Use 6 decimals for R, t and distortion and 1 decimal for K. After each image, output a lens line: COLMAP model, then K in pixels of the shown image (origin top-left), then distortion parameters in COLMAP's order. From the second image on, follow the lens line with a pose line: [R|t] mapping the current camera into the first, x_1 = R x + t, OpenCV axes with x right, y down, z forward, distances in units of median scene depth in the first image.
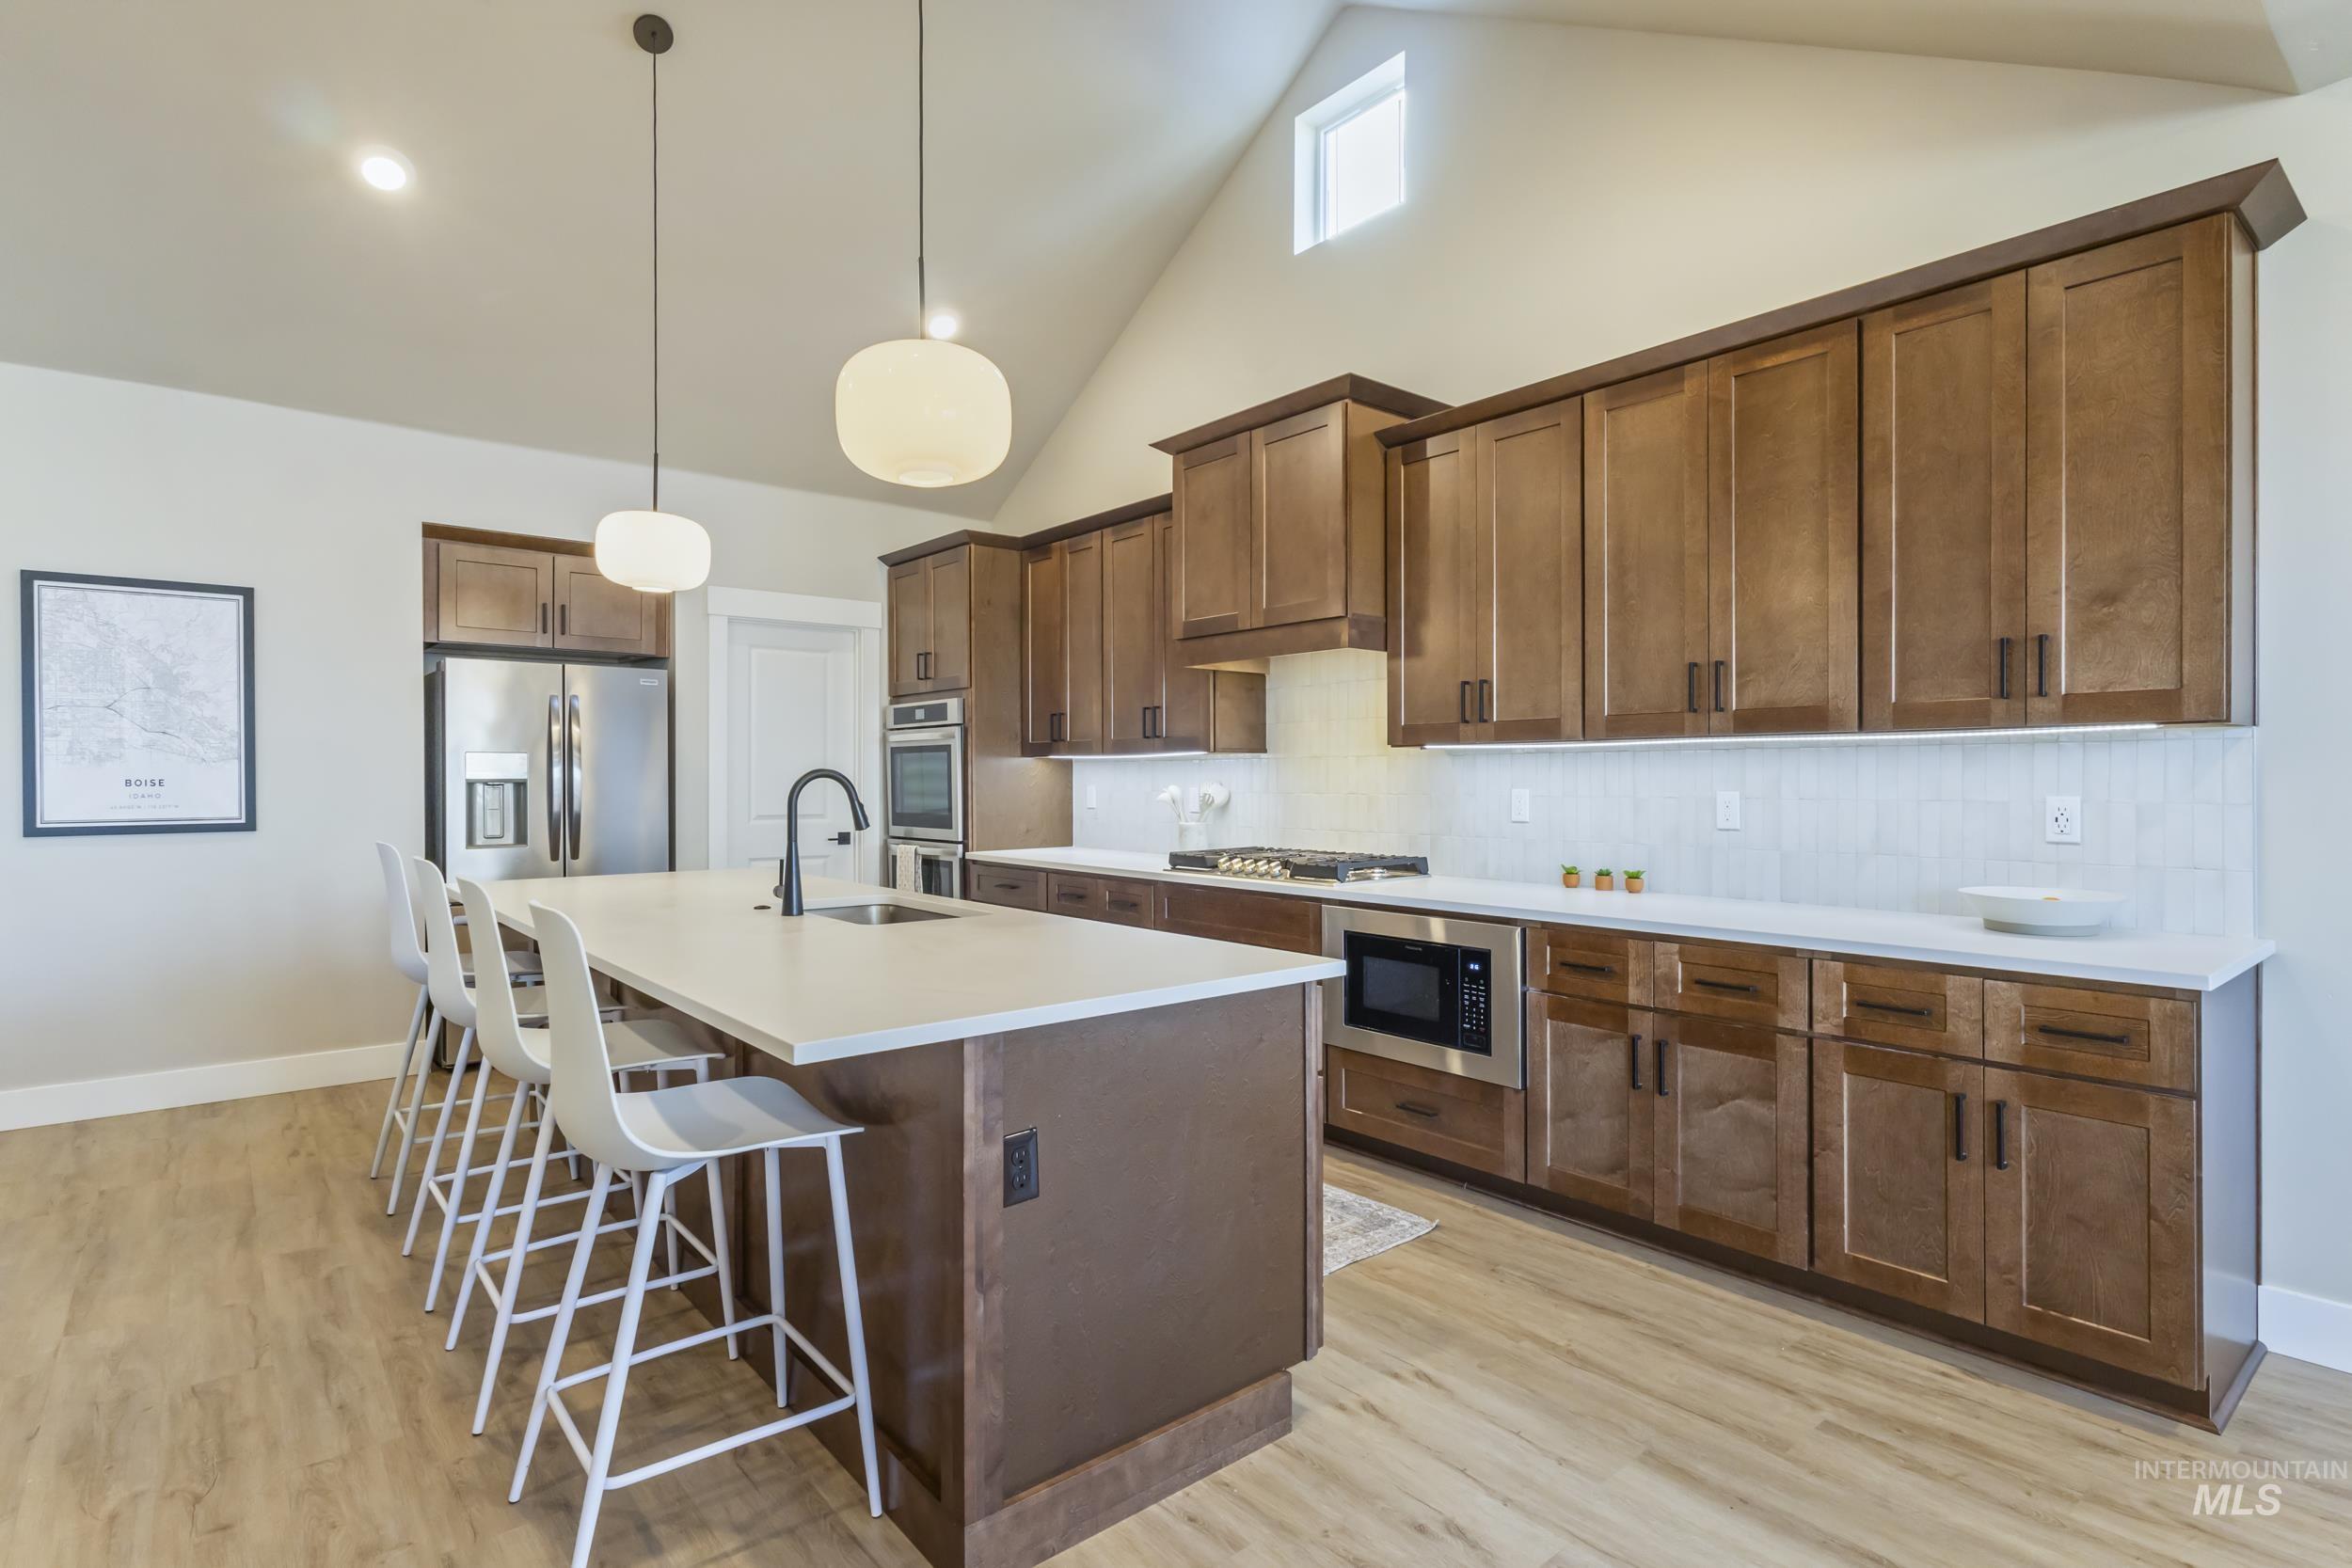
lens RADIAL K [[1168.3, 0, 1153.4], [0, 1168.3, 781.6], [0, 0, 1]] dist [0.012108, -0.002535]
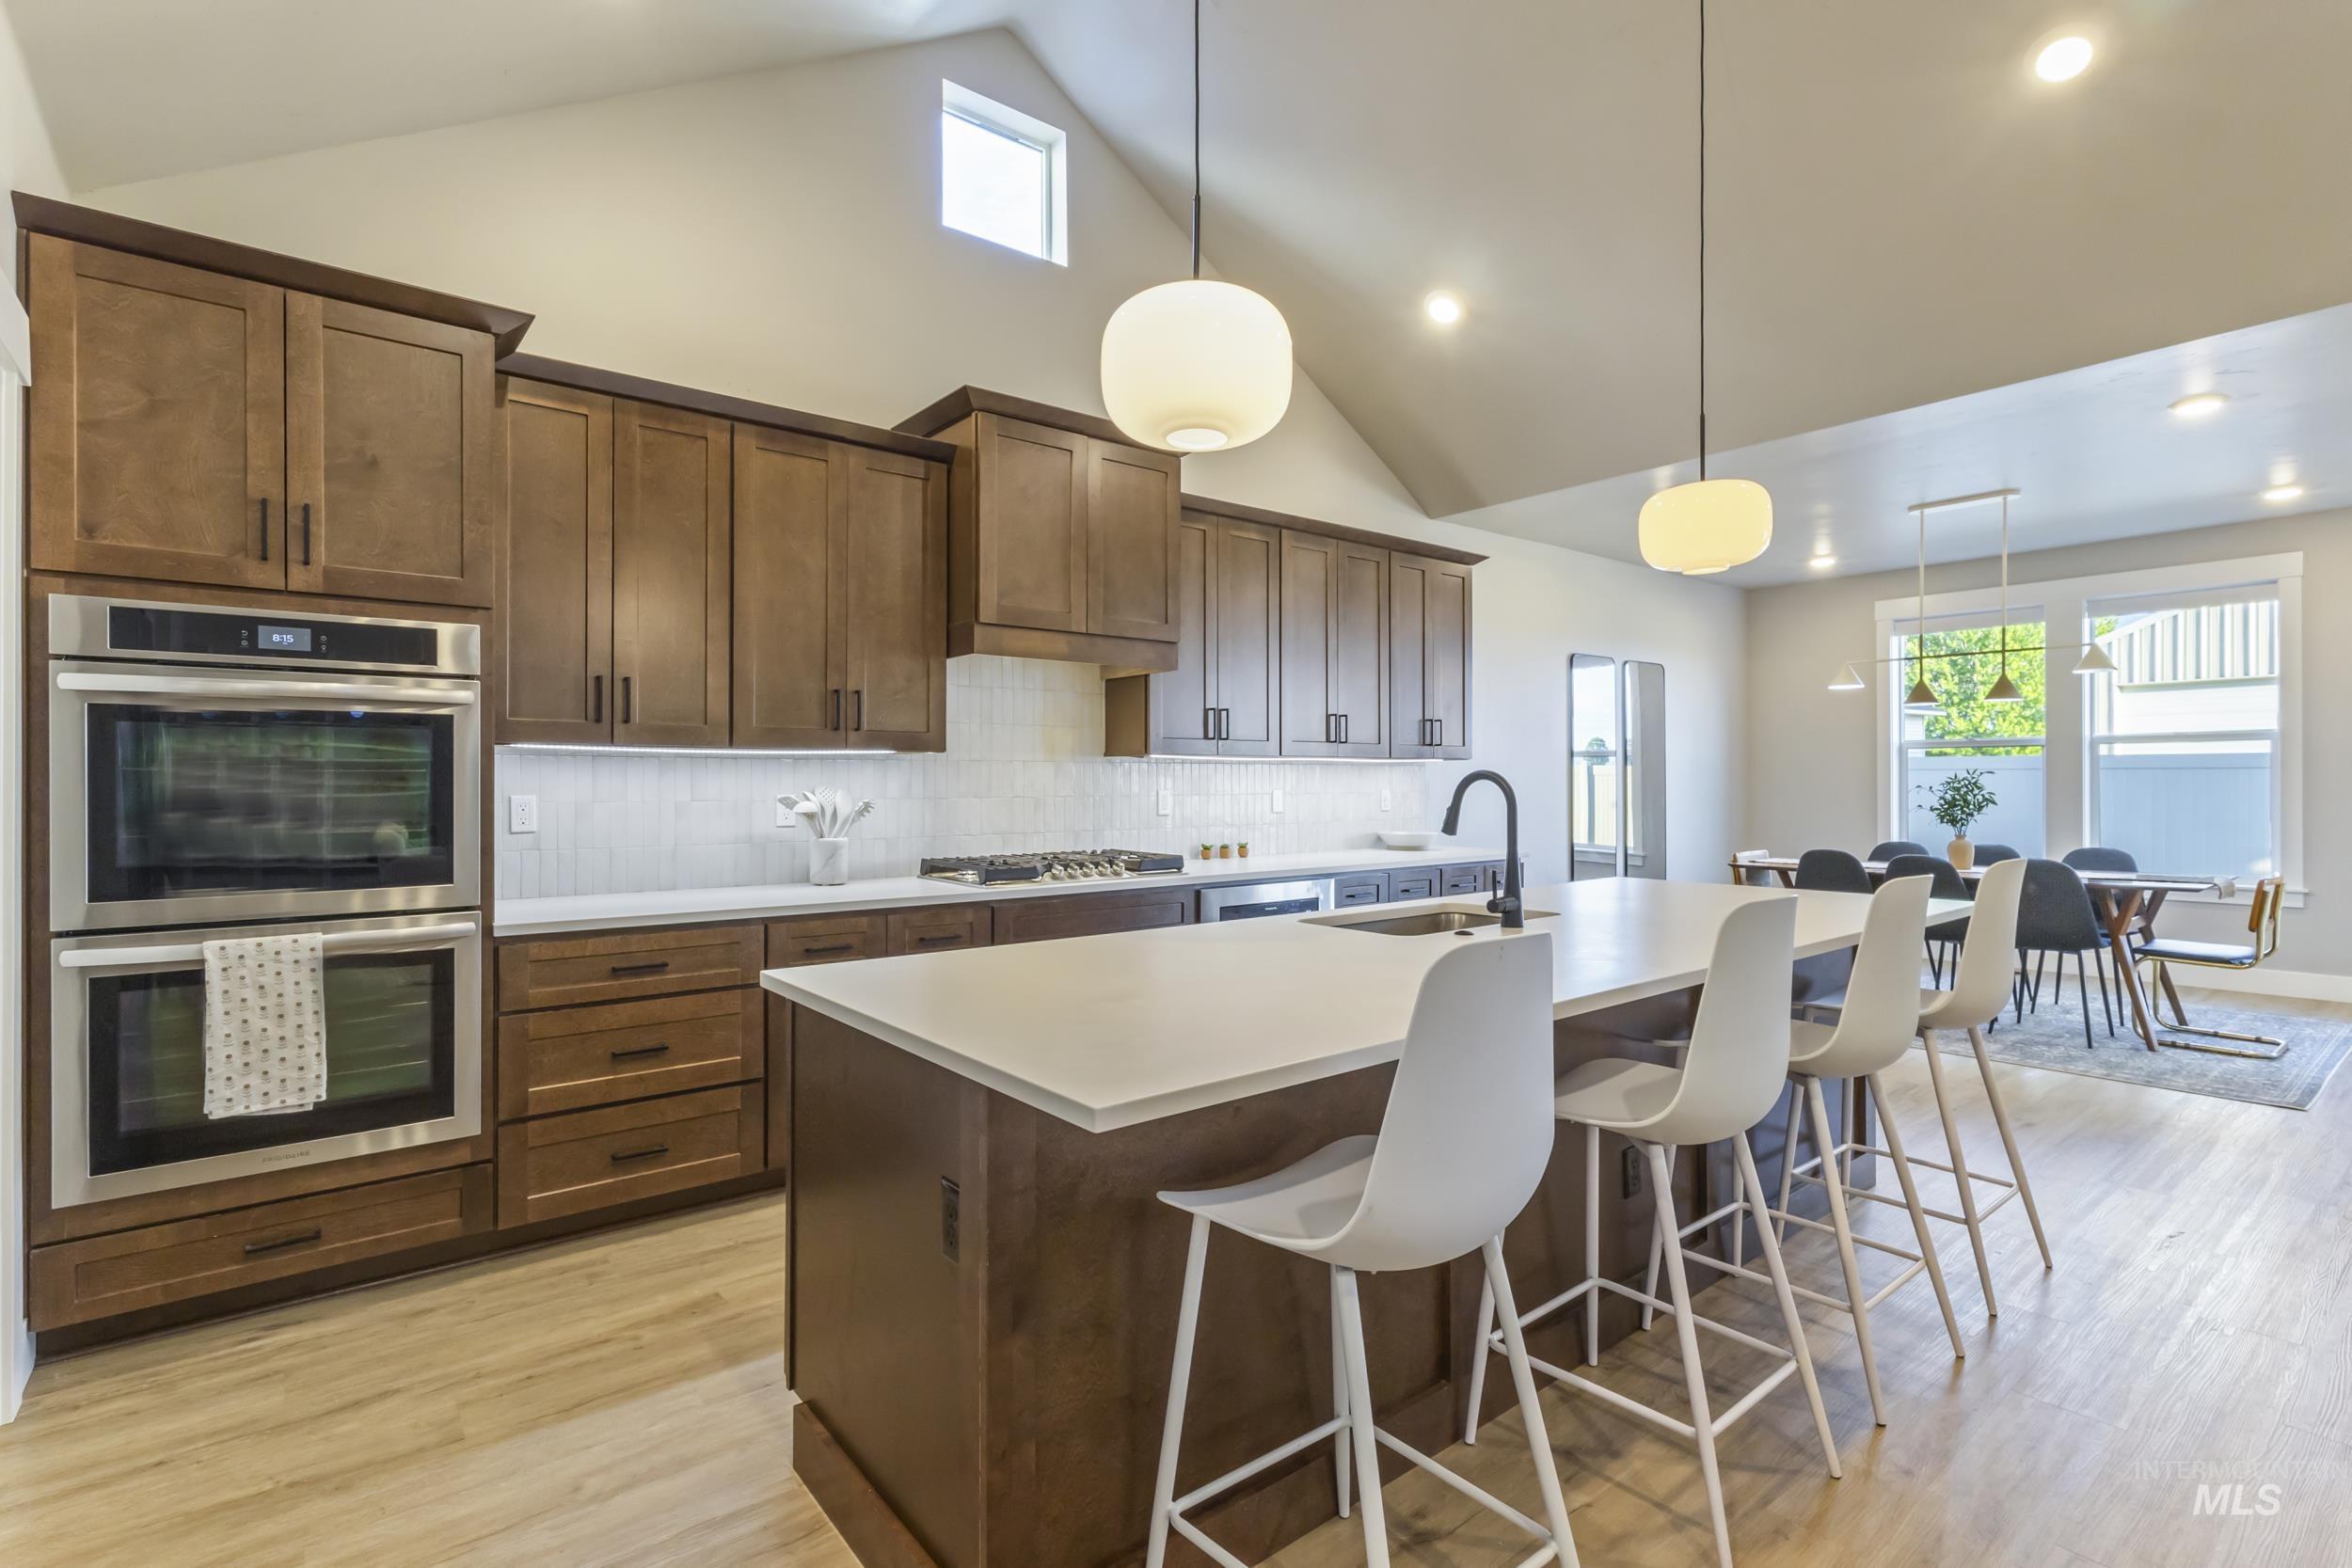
lens RADIAL K [[1086.1, 0, 1169.9], [0, 1086.1, 784.9], [0, 0, 1]] dist [0.001867, -0.000496]
pose [[0.015958, 0.000200, 0.999873, -0.814731], [0.005557, 0.999985, -0.000288, 0.000659], [-0.999857, 0.005561, 0.015956, 0.875368]]
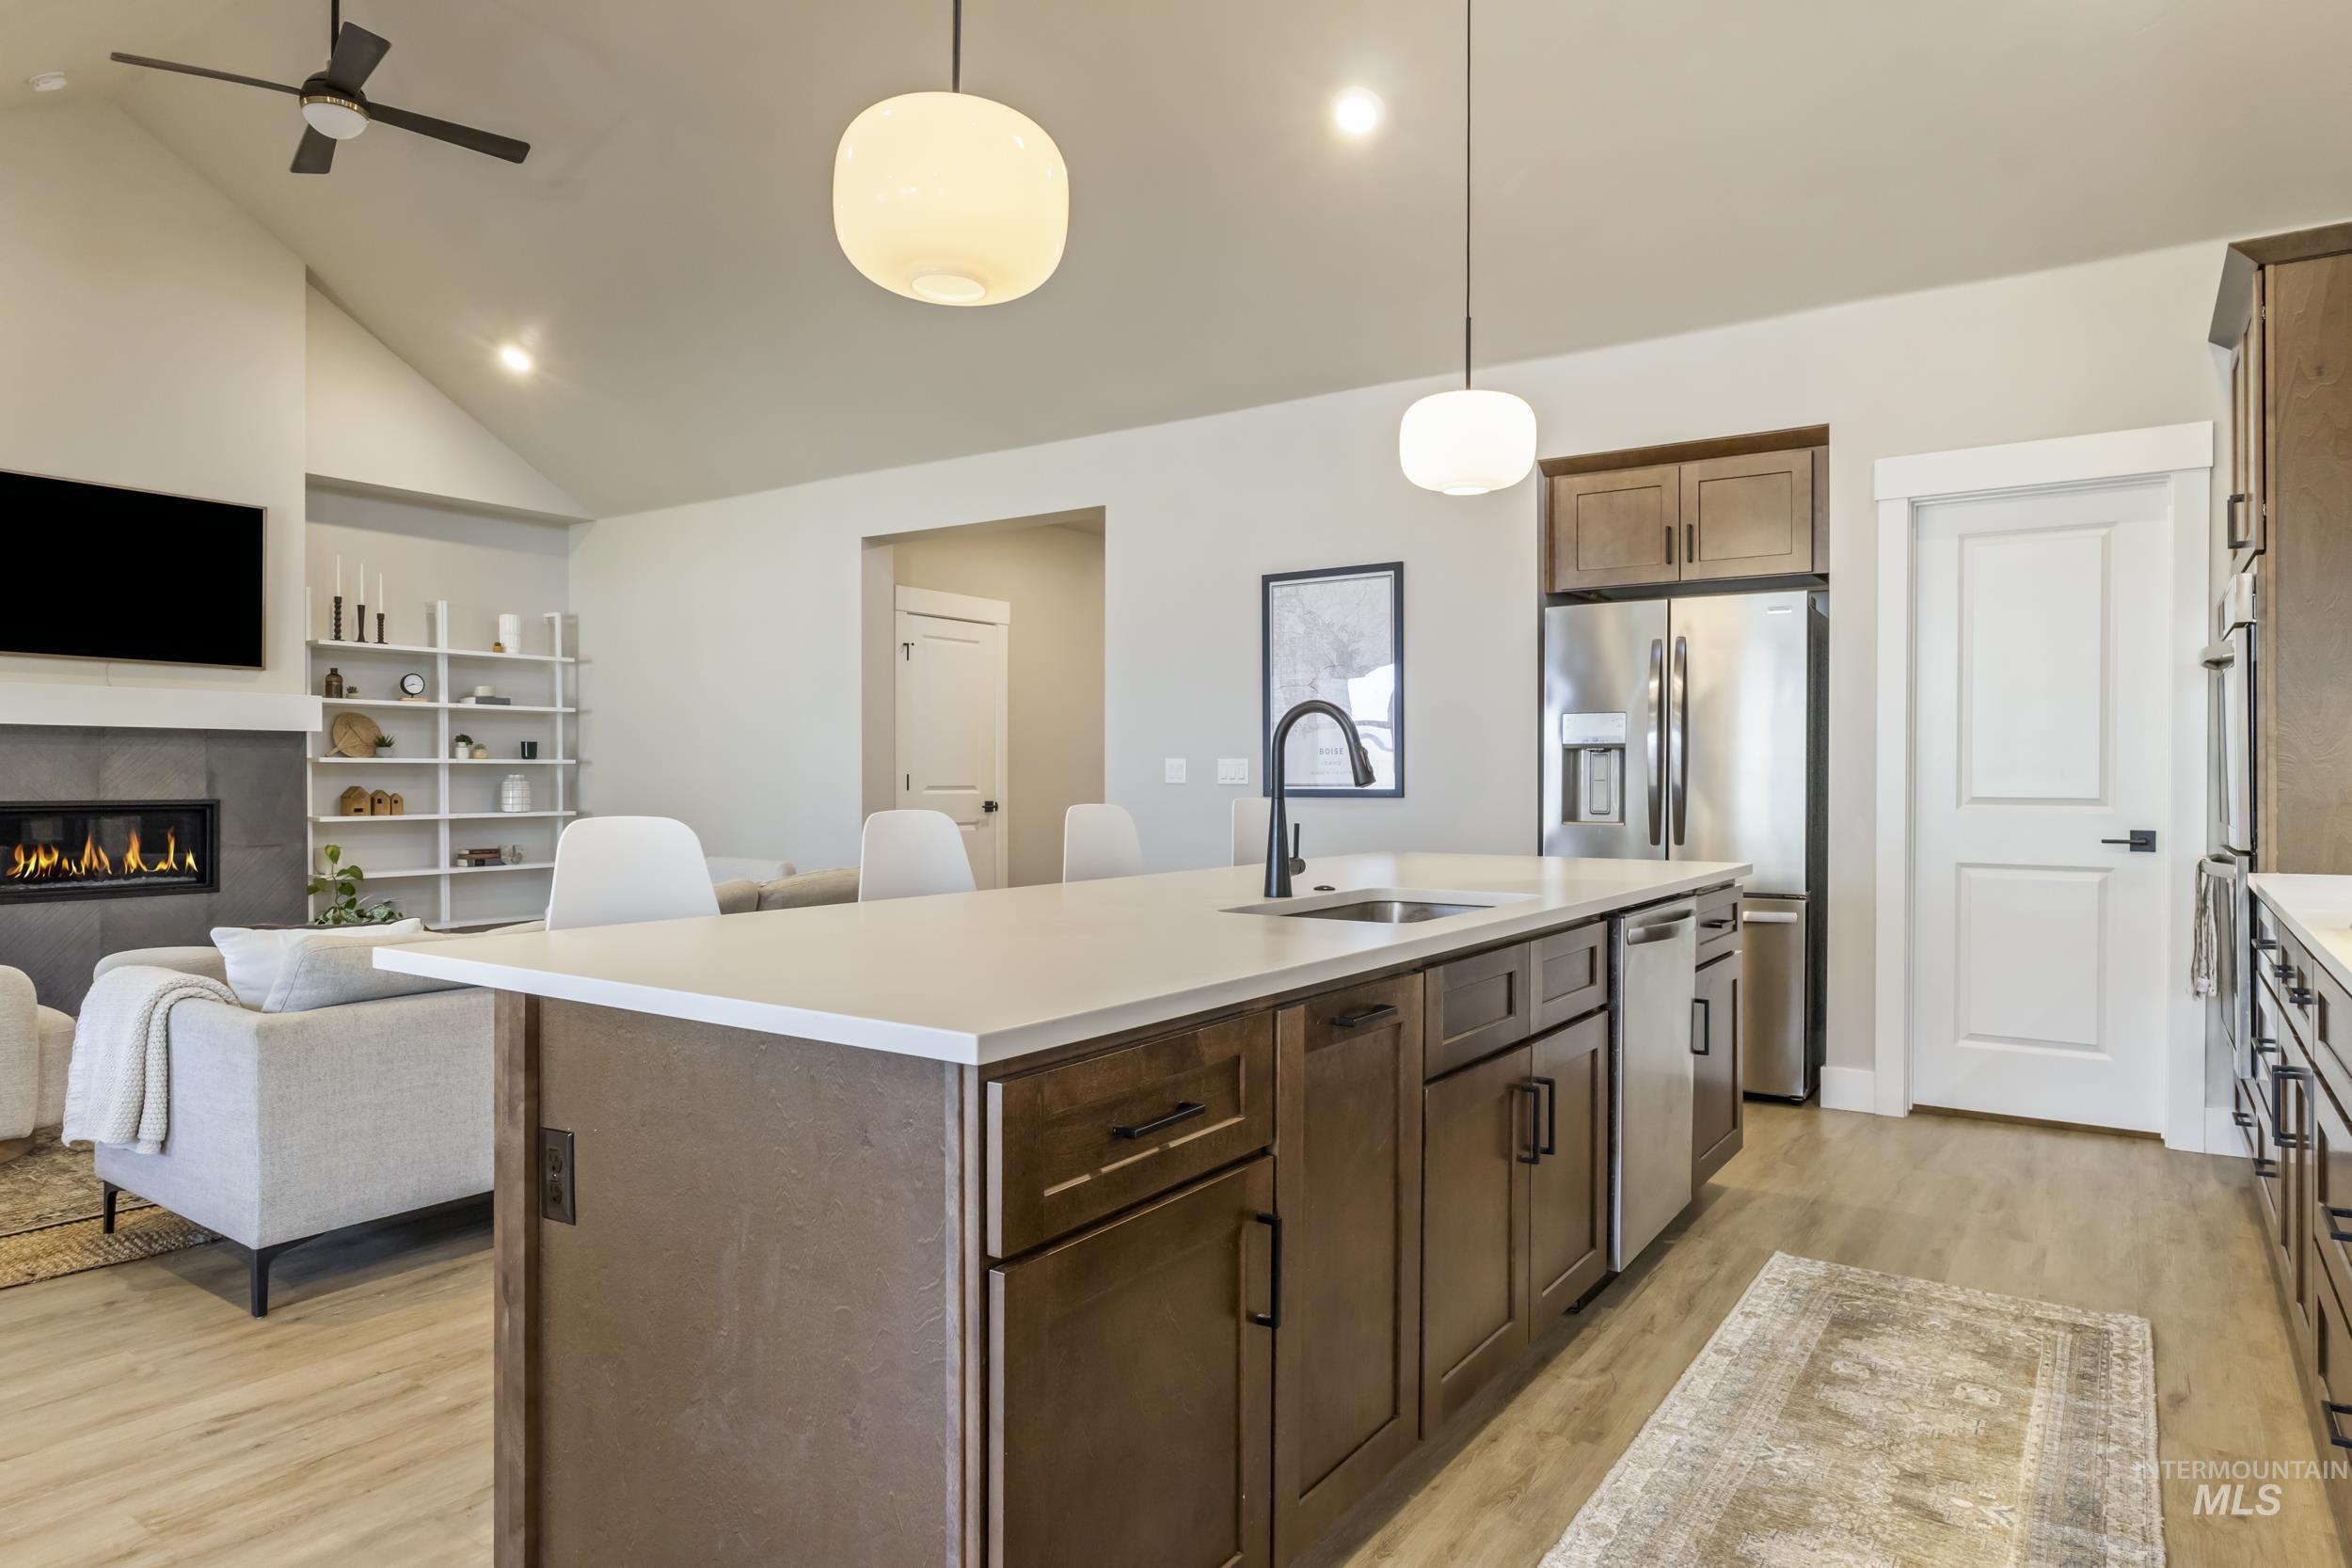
lens RADIAL K [[1404.1, 0, 1169.3], [0, 1404.1, 792.8], [0, 0, 1]] dist [-0.020513, 0.003468]
pose [[0.280268, 0.011604, -0.959852, 0.371493], [-0.003840, 0.999932, 0.010967, 0.026166], [0.959914, 0.000612, 0.280293, 0.474653]]
